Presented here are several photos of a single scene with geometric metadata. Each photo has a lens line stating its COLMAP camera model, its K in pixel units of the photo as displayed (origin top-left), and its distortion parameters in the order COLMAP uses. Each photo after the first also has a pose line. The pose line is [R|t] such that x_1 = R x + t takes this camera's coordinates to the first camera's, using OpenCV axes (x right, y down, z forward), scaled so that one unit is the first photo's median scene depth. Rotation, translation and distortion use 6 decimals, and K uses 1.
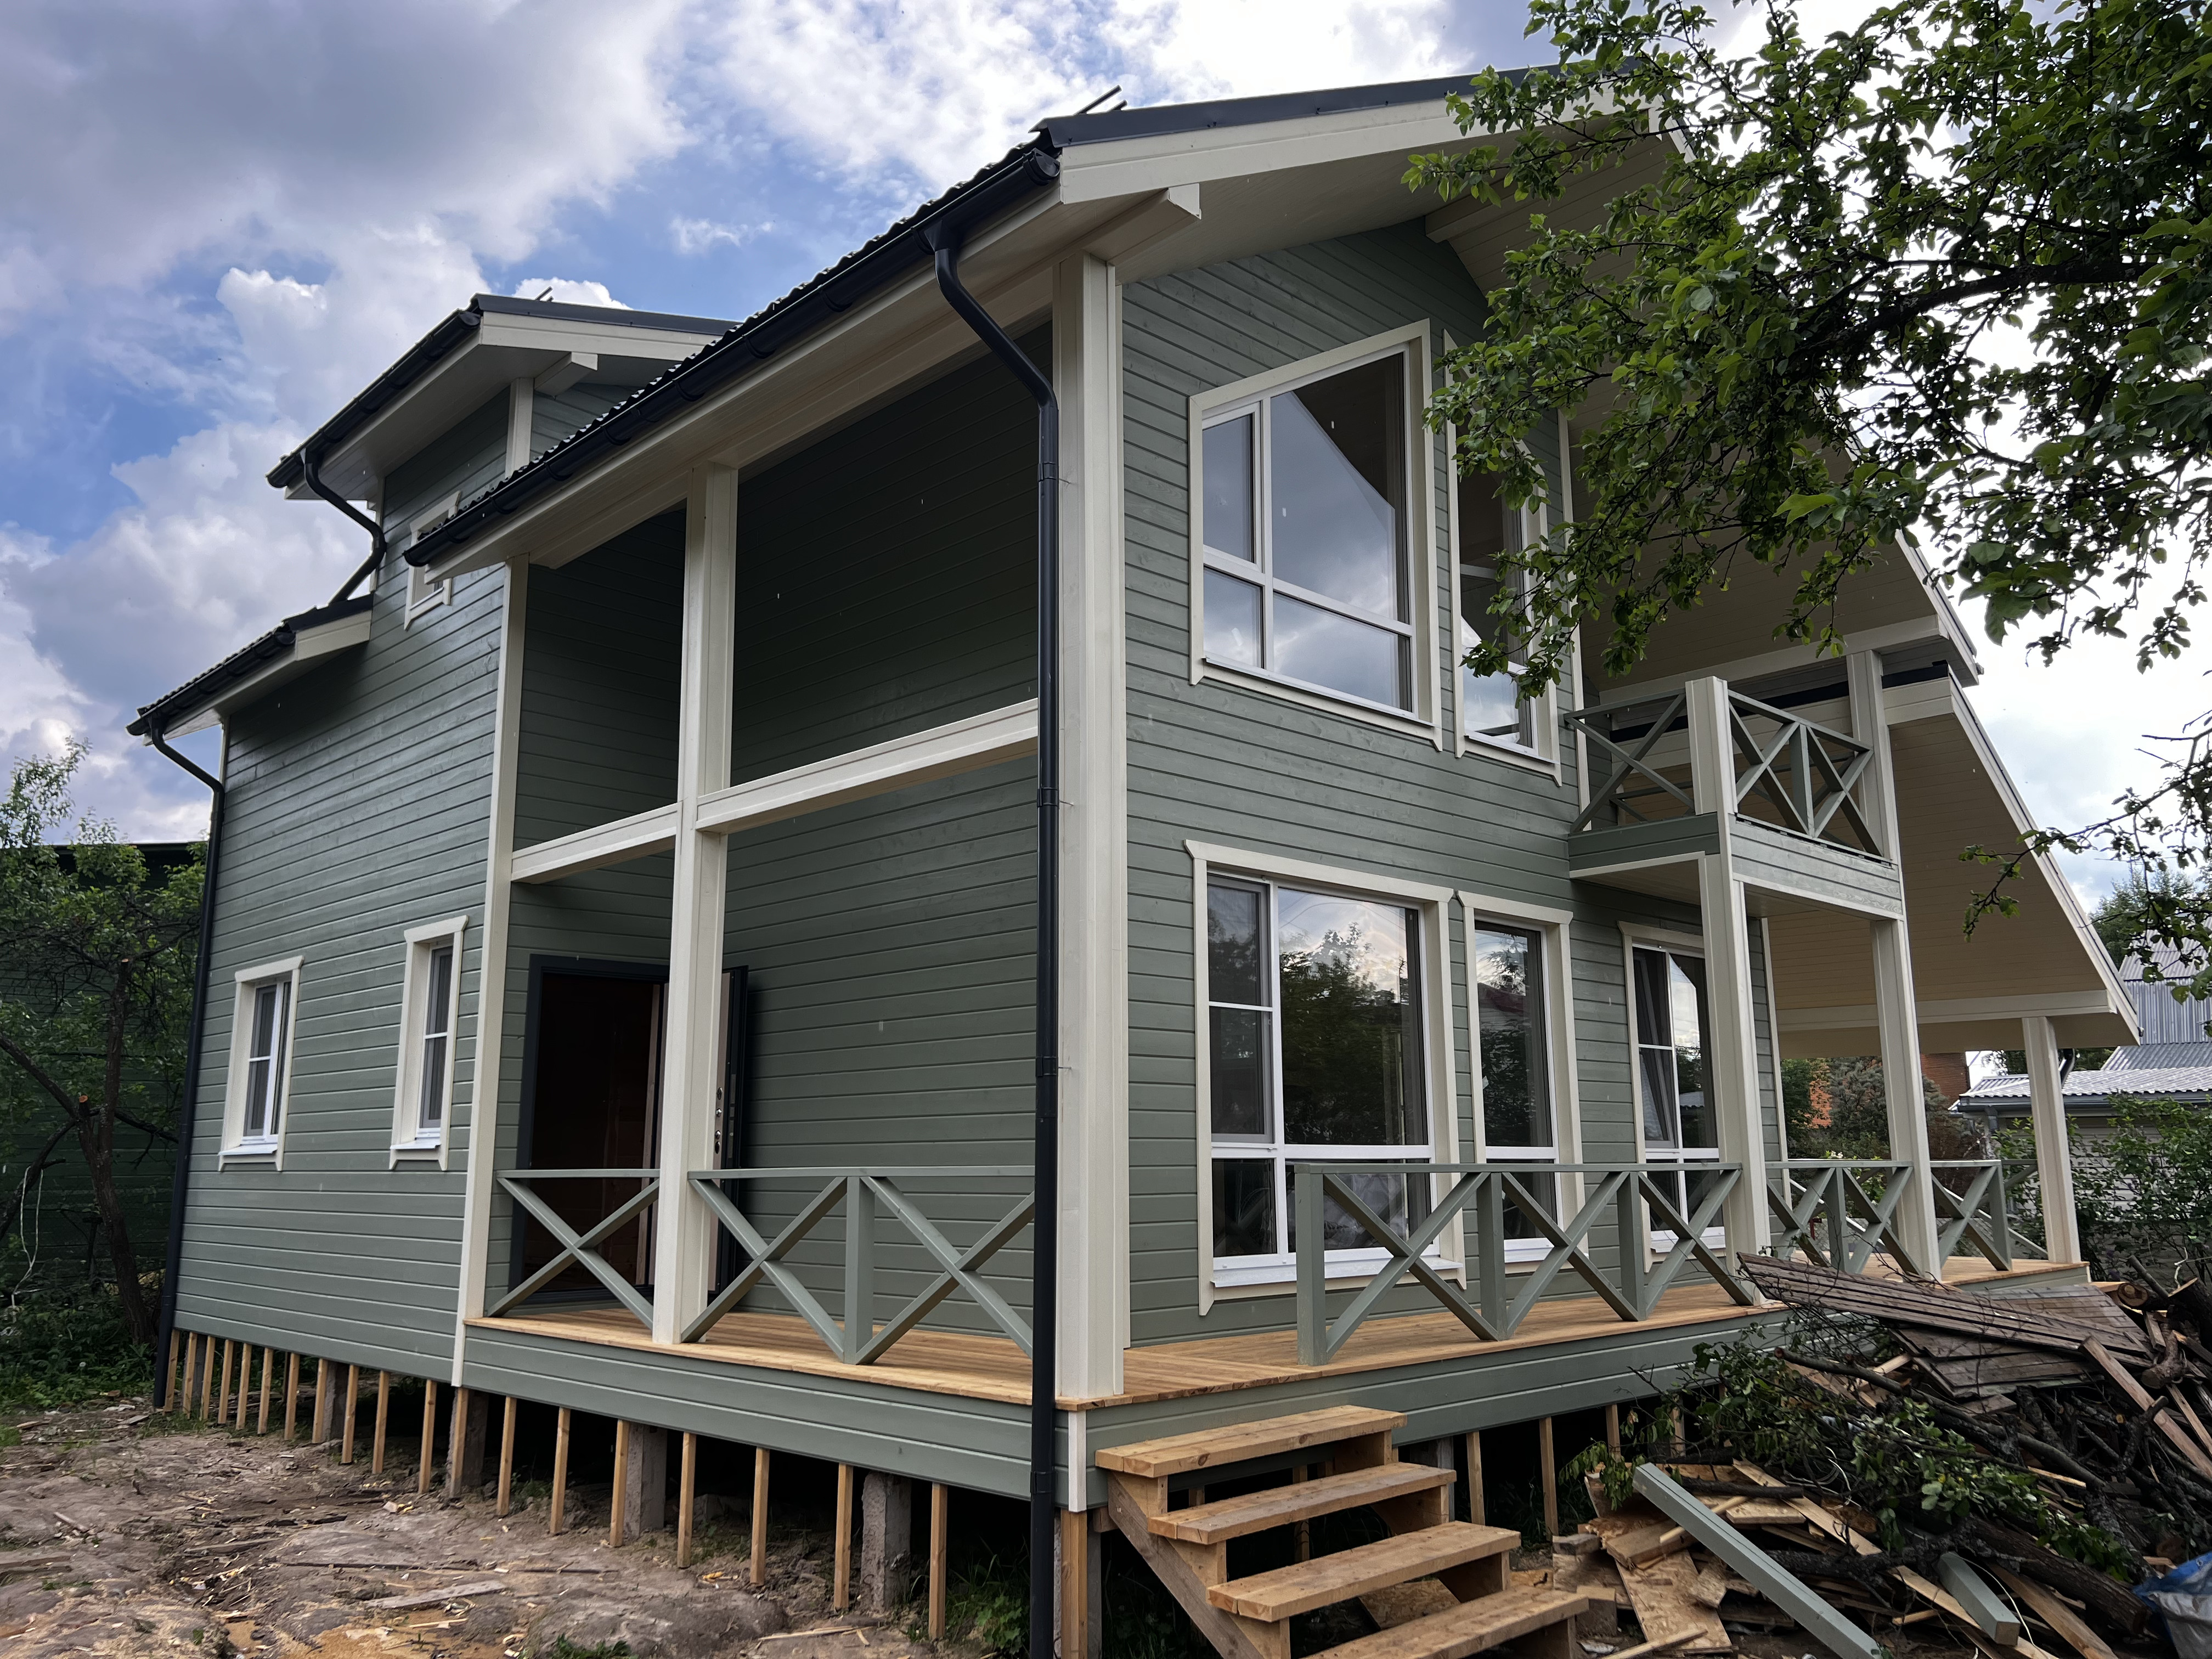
lens RADIAL K [[1675.1, 0, 1134.1], [0, 1675.1, 825.2], [0, 0, 1]] dist [0.039484, -0.066793]
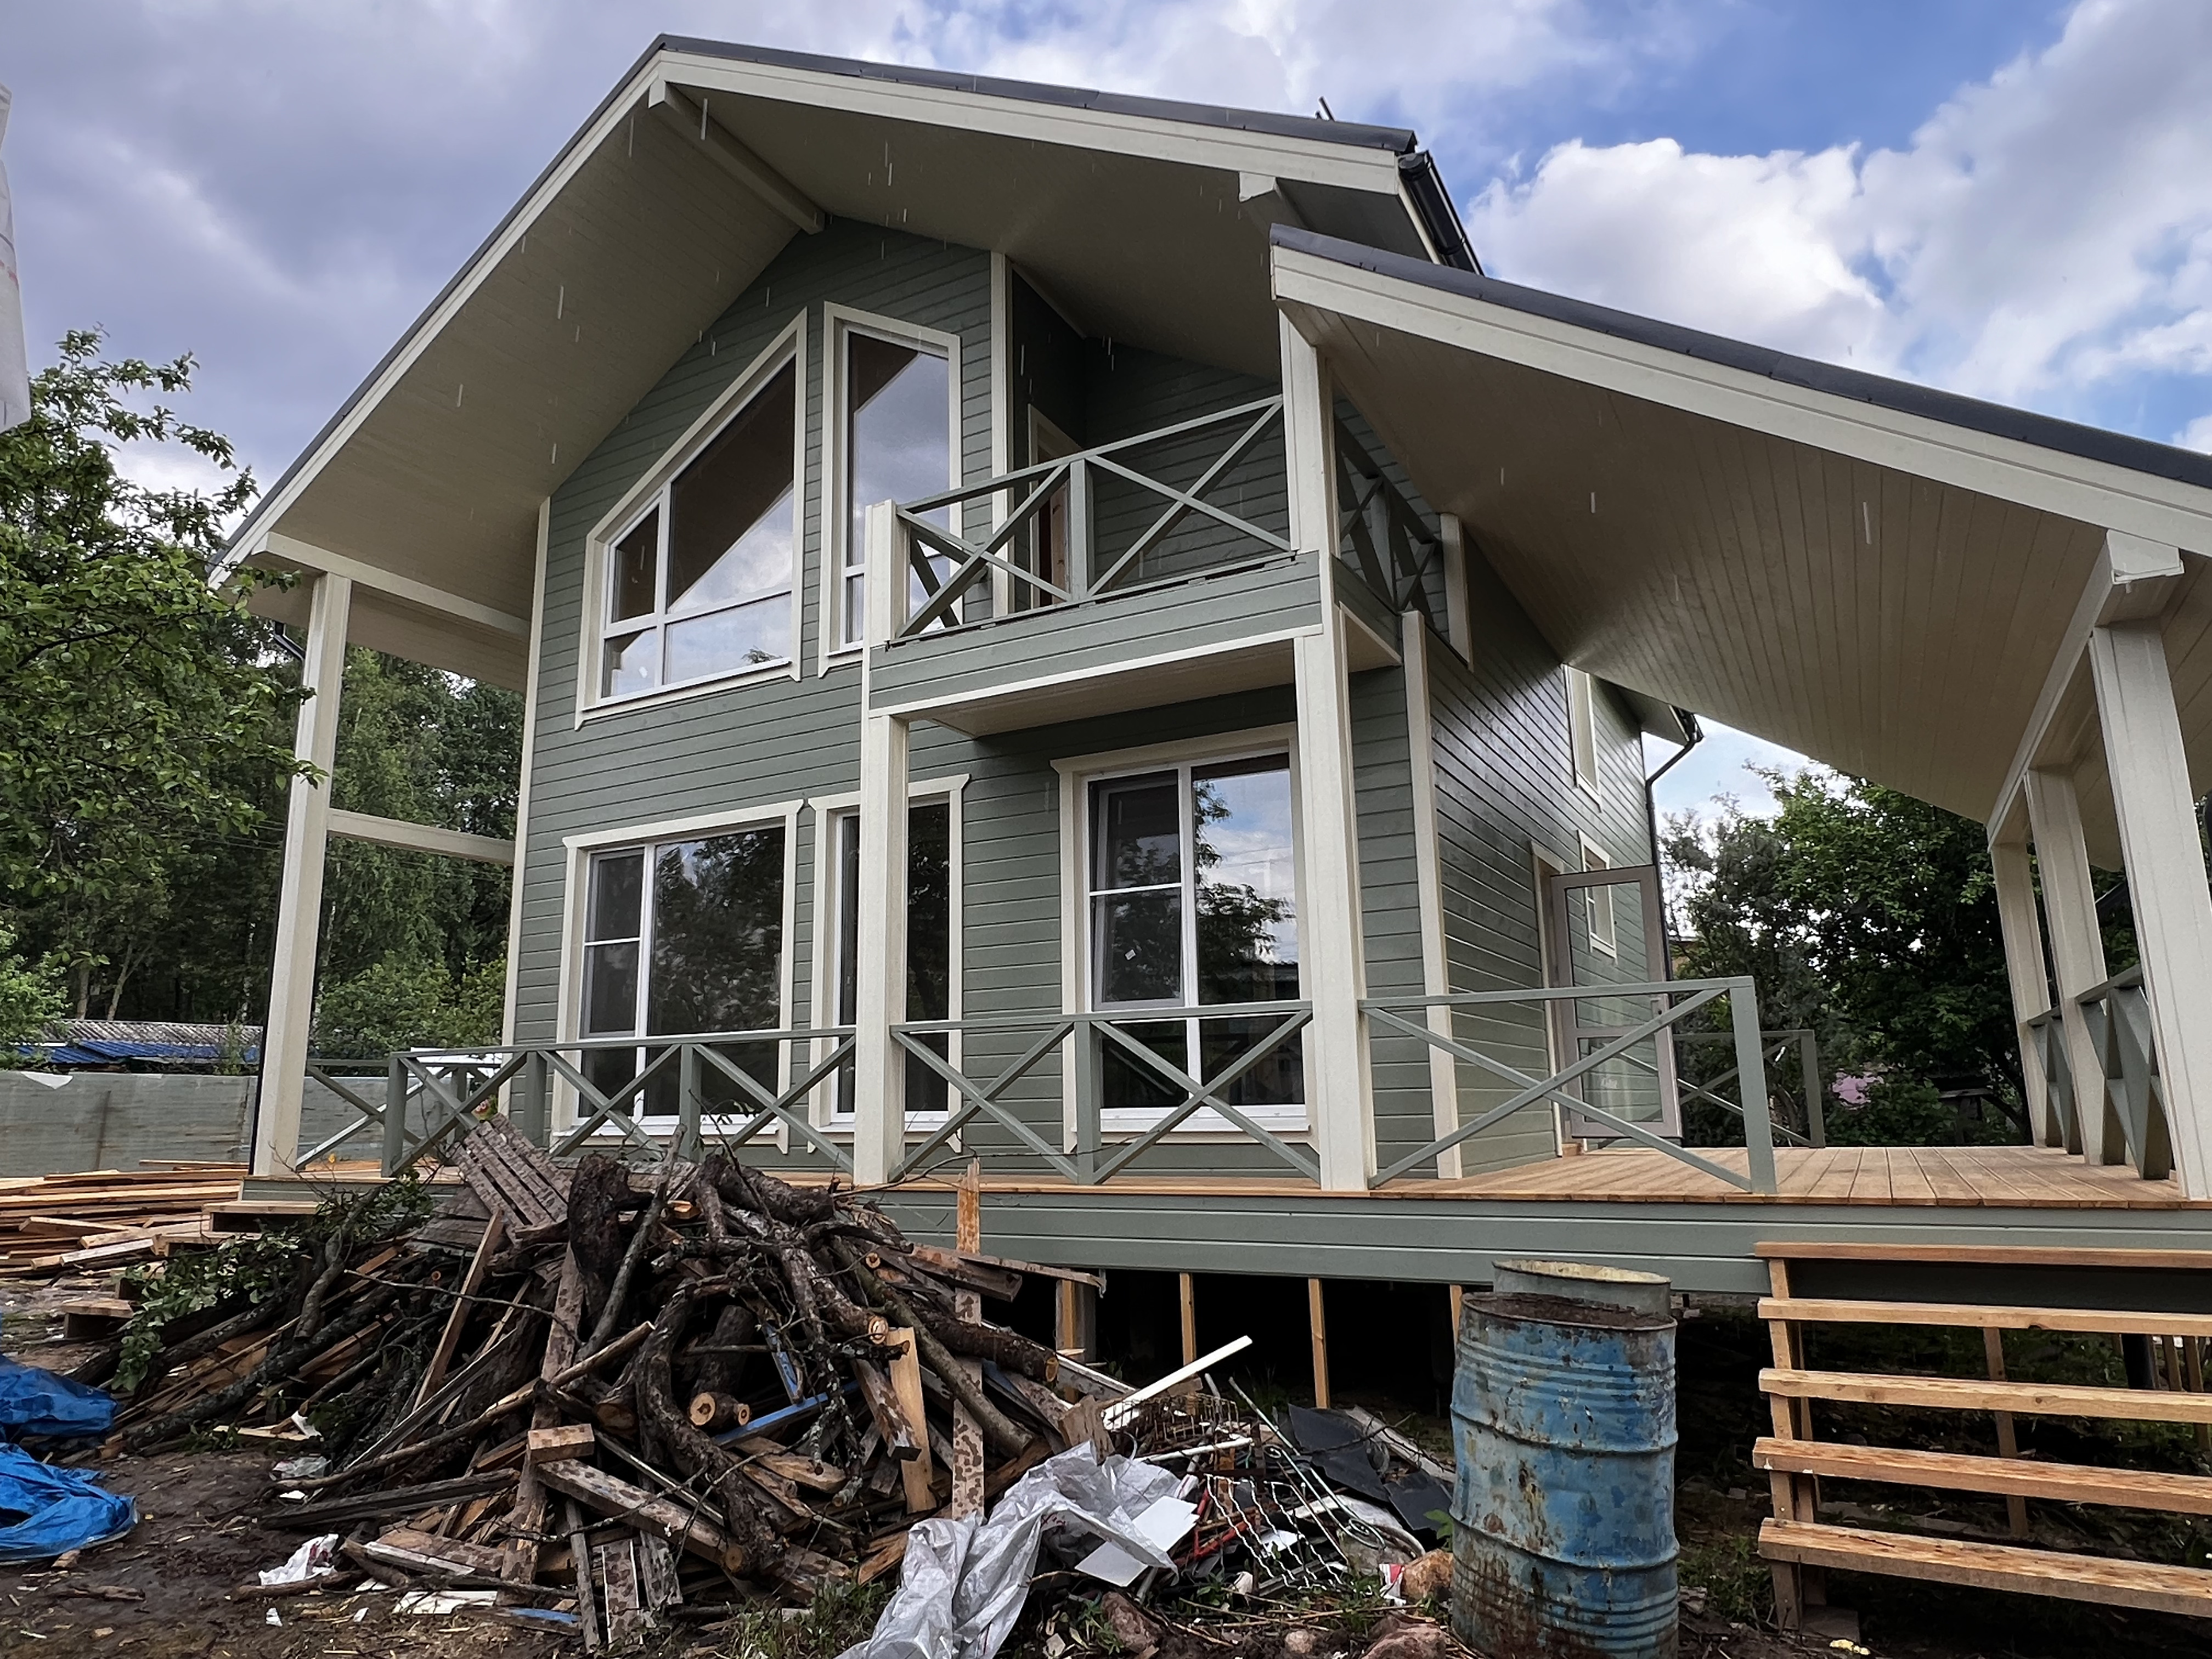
lens RADIAL K [[1370.5, 0, 1106.0], [0, 1370.5, 829.5], [0, 0, 1]] dist [-0.025347, 0.001350]
pose [[0.278730, -0.199725, -0.939372, 1.083955], [0.195580, 0.969442, -0.148086, 0.228836], [0.940244, -0.142447, 0.309275, 0.899456]]
